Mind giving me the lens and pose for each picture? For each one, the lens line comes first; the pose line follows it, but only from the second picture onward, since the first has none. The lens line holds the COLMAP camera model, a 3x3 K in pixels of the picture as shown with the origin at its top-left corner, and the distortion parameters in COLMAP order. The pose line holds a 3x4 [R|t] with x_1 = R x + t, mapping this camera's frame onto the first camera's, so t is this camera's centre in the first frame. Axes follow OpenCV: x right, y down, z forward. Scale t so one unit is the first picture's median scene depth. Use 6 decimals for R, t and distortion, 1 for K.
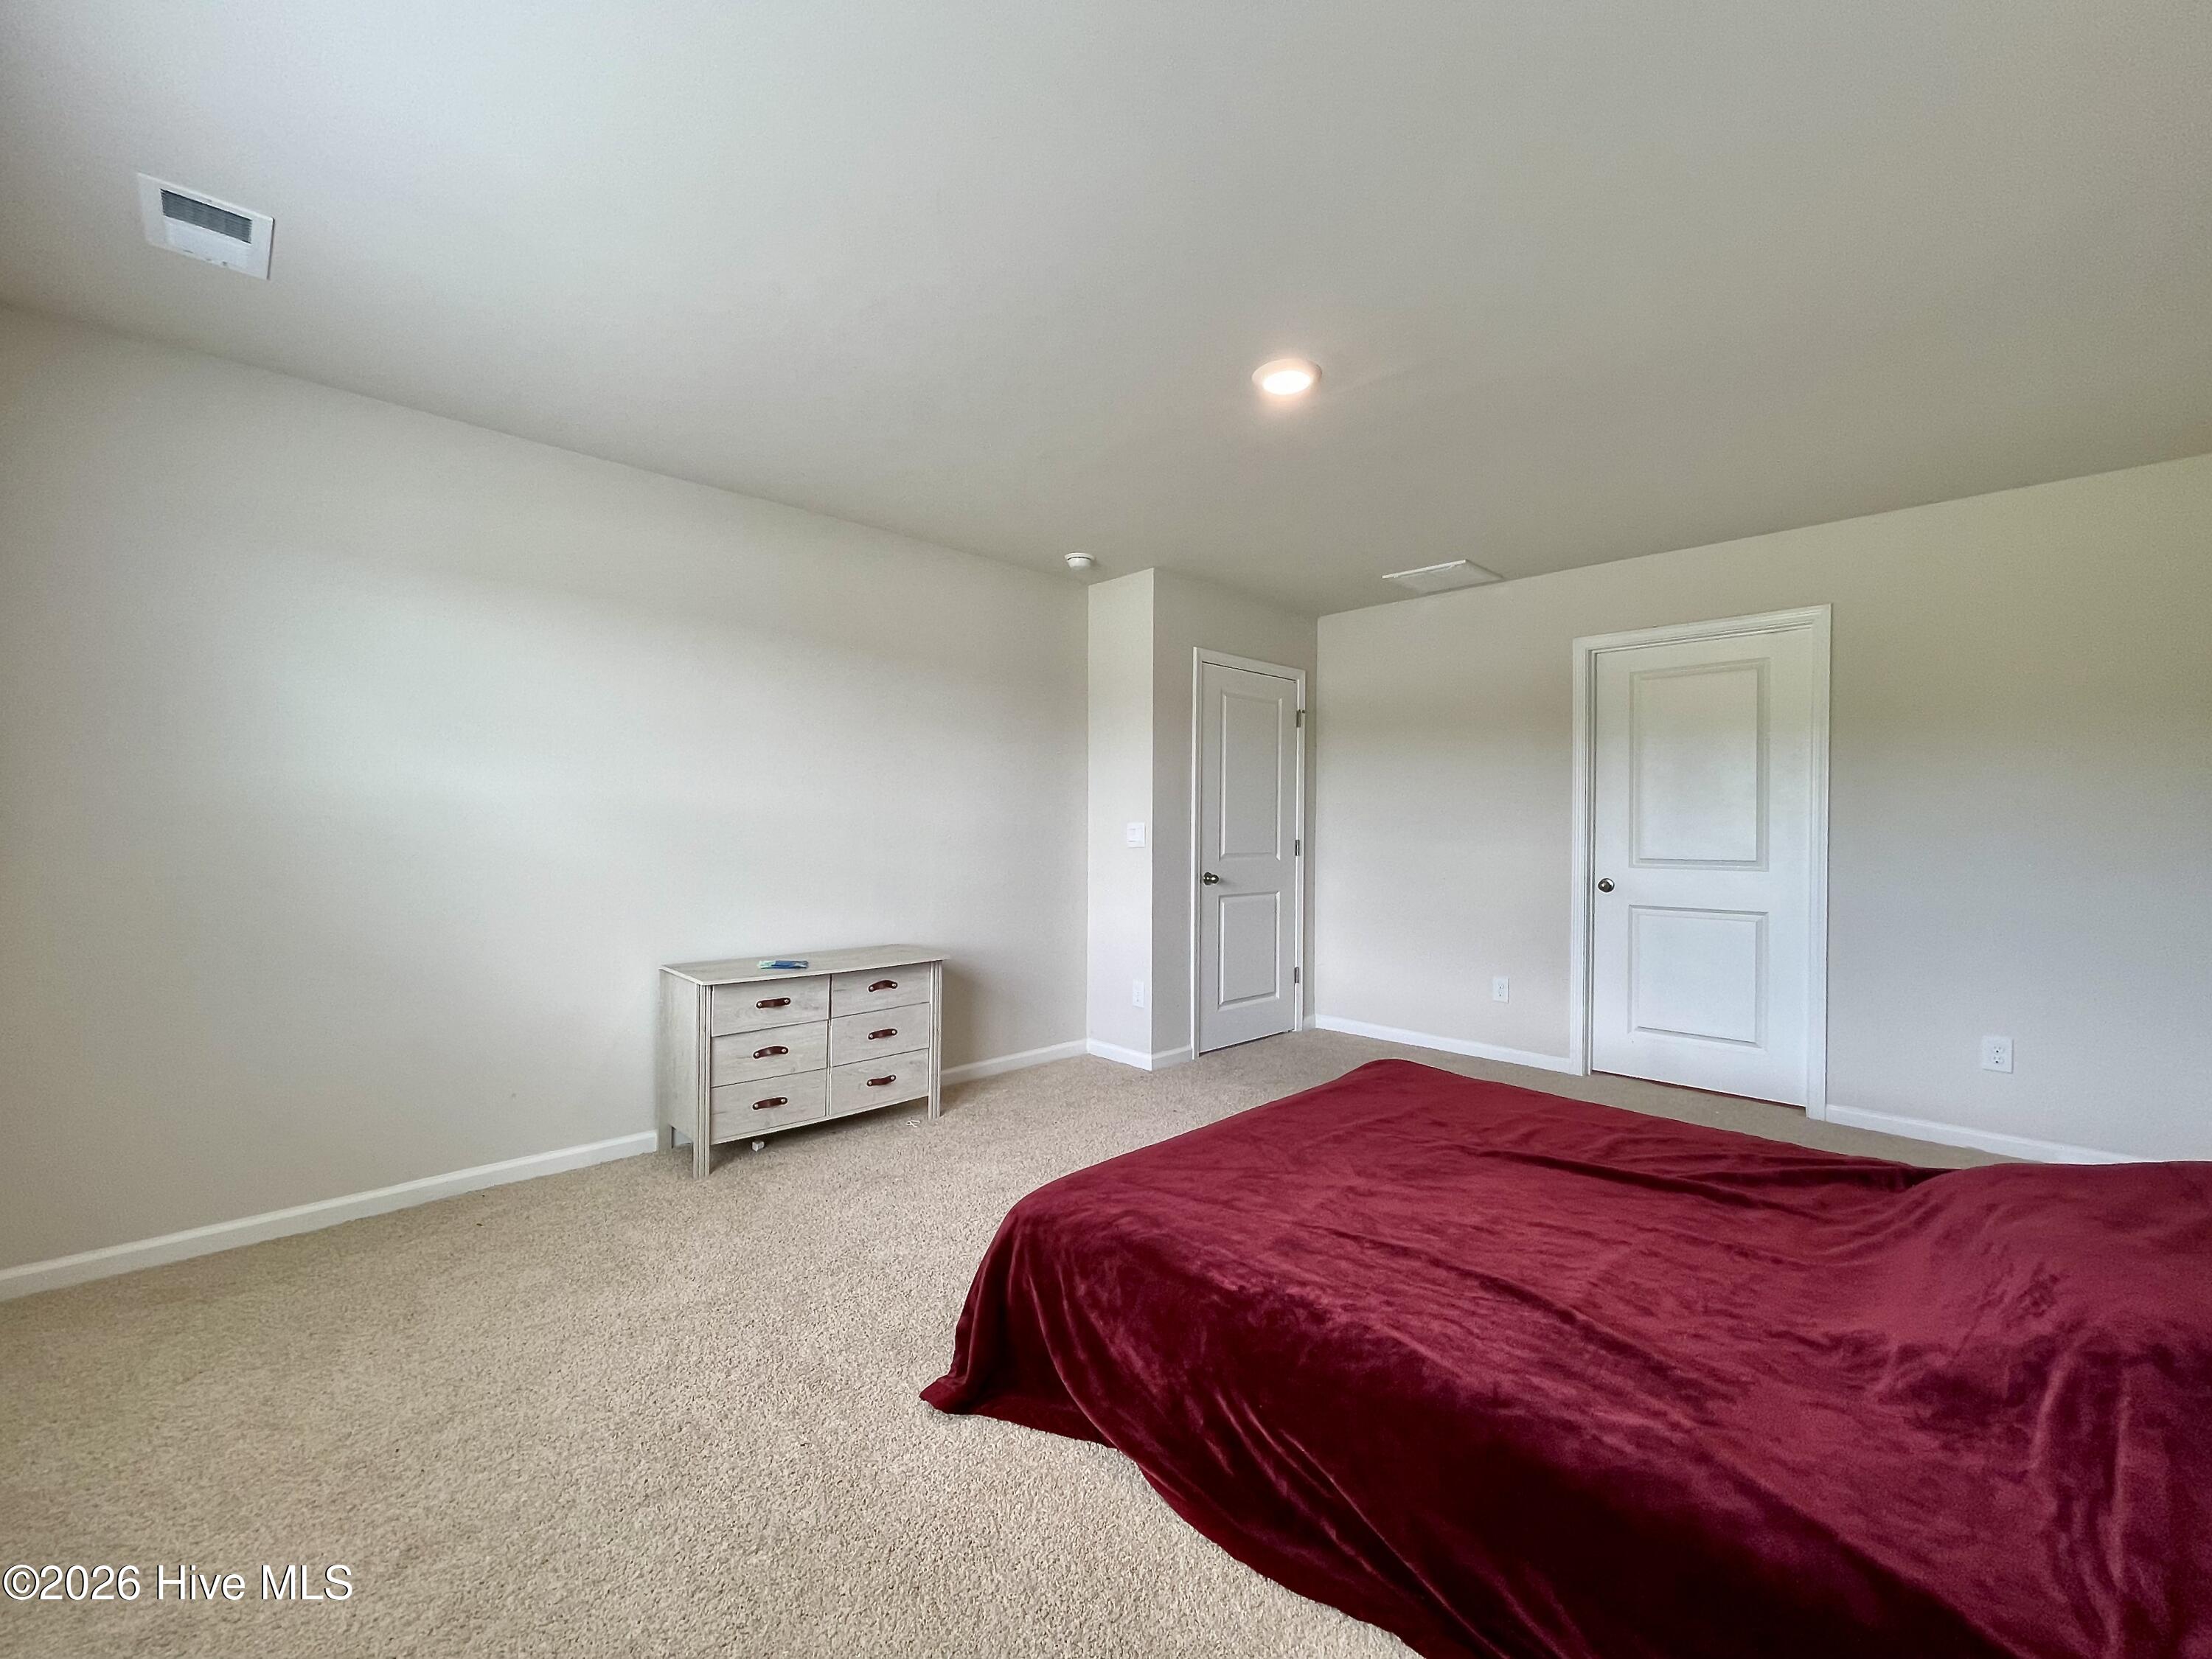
lens RADIAL K [[908.6, 0, 1106.0], [0, 908.6, 829.5], [0, 0, 1]] dist [0.001217, 0.000183]
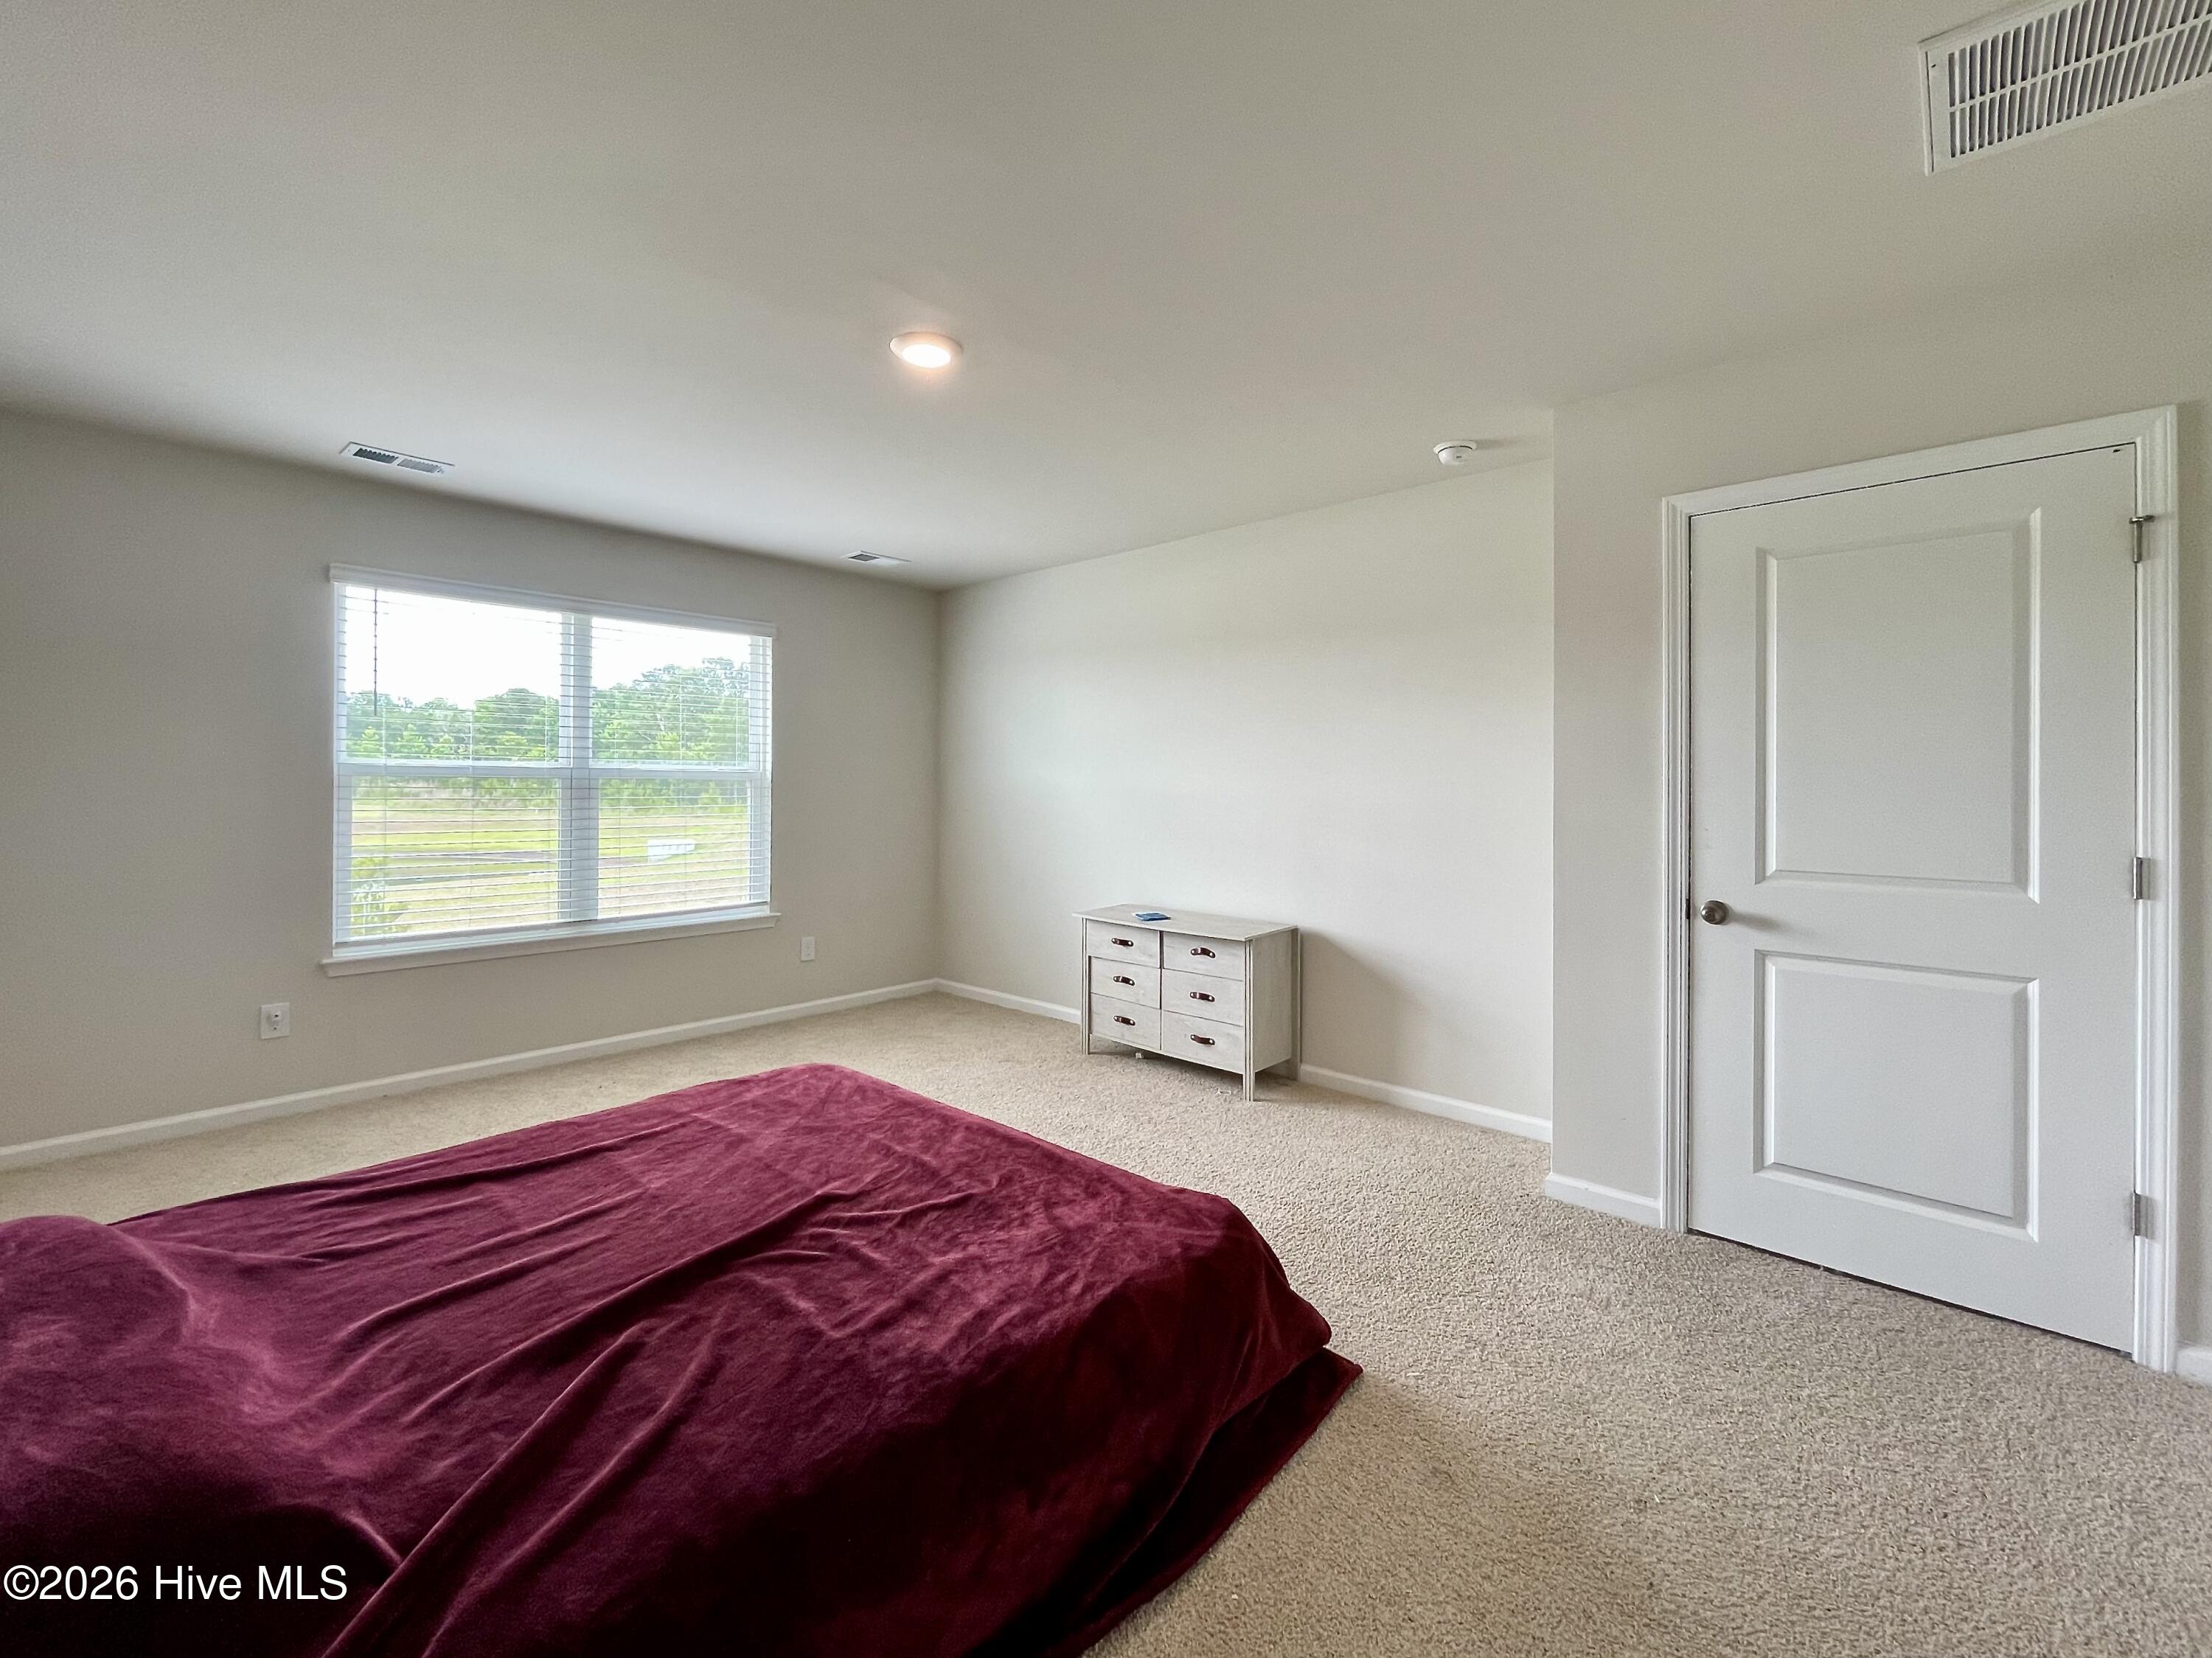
lens RADIAL K [[918.3, 0, 1100.6], [0, 918.3, 784.1], [0, 0, 1]] dist [0.002068, 0.000415]
pose [[0.064553, -0.005711, -0.997898, 0.630977], [-0.005943, 0.999964, -0.006107, -0.016476], [0.997897, 0.006325, 0.064517, 0.601851]]
